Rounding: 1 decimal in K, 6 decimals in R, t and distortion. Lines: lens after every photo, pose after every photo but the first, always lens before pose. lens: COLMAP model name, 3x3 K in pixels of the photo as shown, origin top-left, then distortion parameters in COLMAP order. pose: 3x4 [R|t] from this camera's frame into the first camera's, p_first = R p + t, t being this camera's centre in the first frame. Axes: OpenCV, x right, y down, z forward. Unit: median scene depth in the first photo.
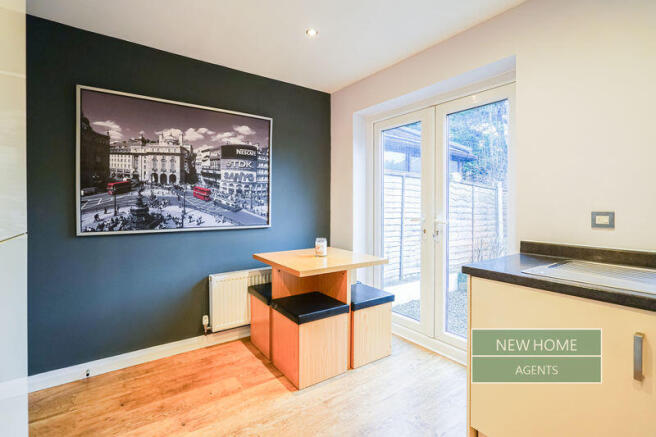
lens RADIAL K [[303.7, 0, 326.1], [0, 303.7, 203.7], [0, 0, 1]] dist [-0.011722, 0.004073]
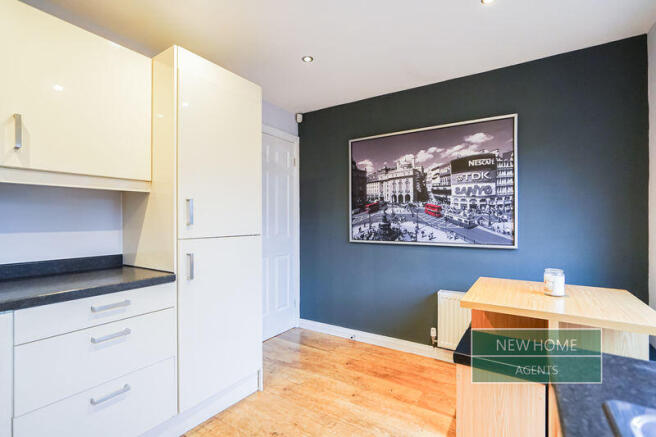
lens RADIAL K [[303.7, 0, 329.0], [0, 303.7, 219.0], [0, 0, 1]] dist [-0.011722, 0.004073]
pose [[0.388402, -0.005527, -0.921474, 0.432198], [-0.000911, 0.999979, -0.006382, 0.004335], [0.921490, 0.003319, 0.388389, 0.275192]]
